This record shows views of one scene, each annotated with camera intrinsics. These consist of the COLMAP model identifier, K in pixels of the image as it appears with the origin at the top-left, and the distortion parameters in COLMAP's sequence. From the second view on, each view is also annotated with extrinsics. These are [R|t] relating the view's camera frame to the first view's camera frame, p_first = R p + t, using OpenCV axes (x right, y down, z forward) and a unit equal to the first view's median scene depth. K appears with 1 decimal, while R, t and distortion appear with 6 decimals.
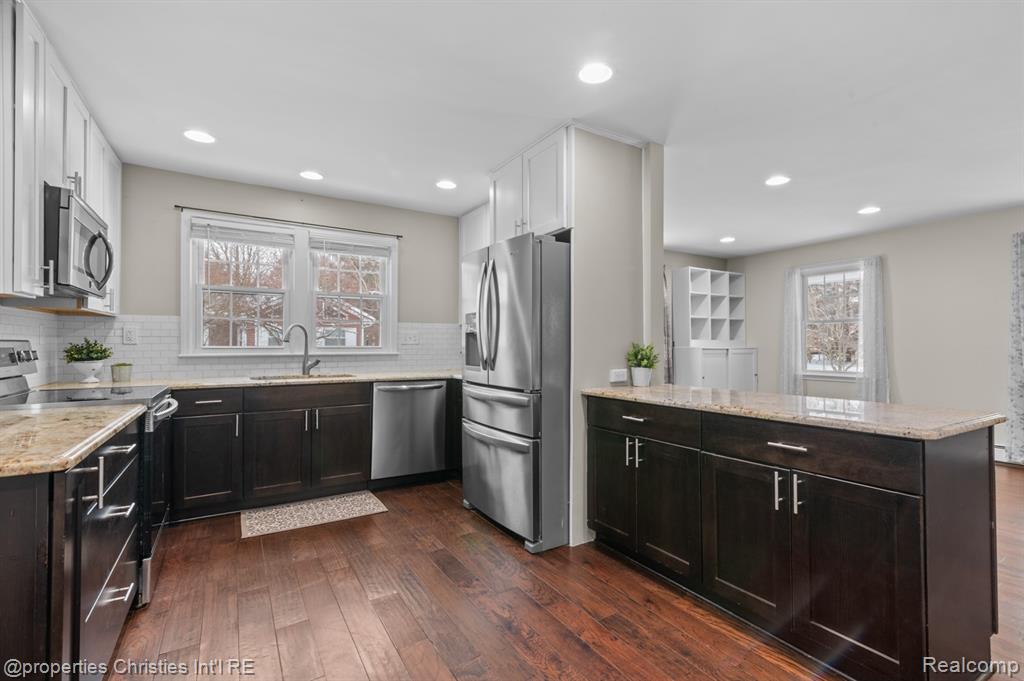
lens RADIAL K [[474.1, 0, 520.1], [0, 474.1, 332.9], [0, 0, 1]] dist [0.015715, 0.000072]
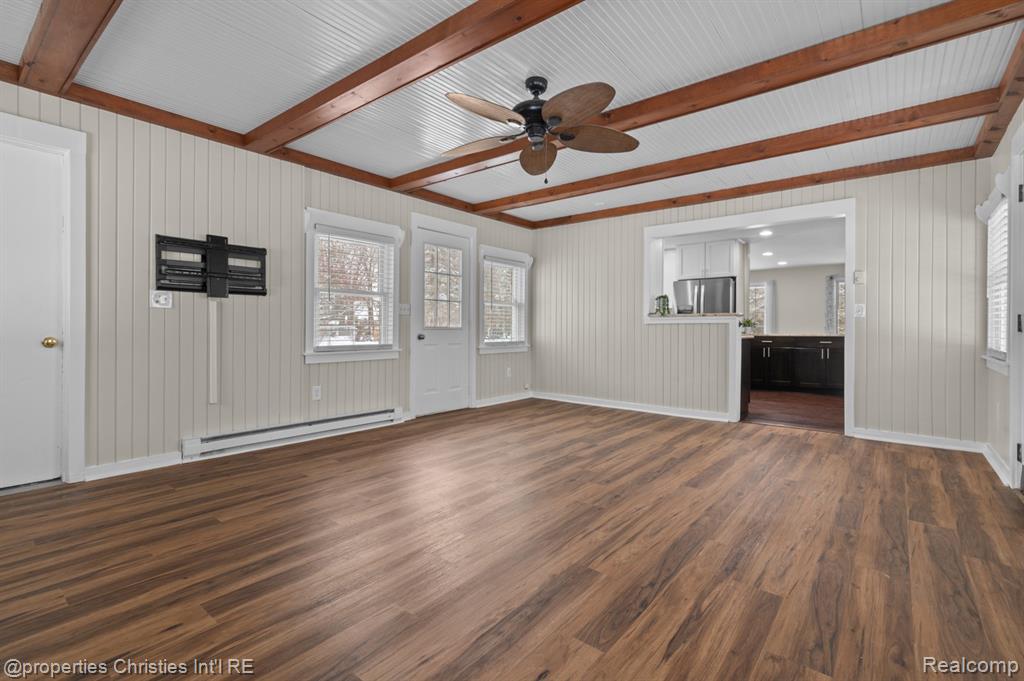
lens RADIAL K [[465.6, 0, 521.4], [0, 465.6, 324.4], [0, 0, 1]] dist [0.015059, 0.000287]
pose [[0.938517, 0.006680, 0.345168, -1.668865], [-0.014005, 0.999726, 0.018732, 0.023776], [-0.344949, -0.022414, 0.938354, -0.950011]]
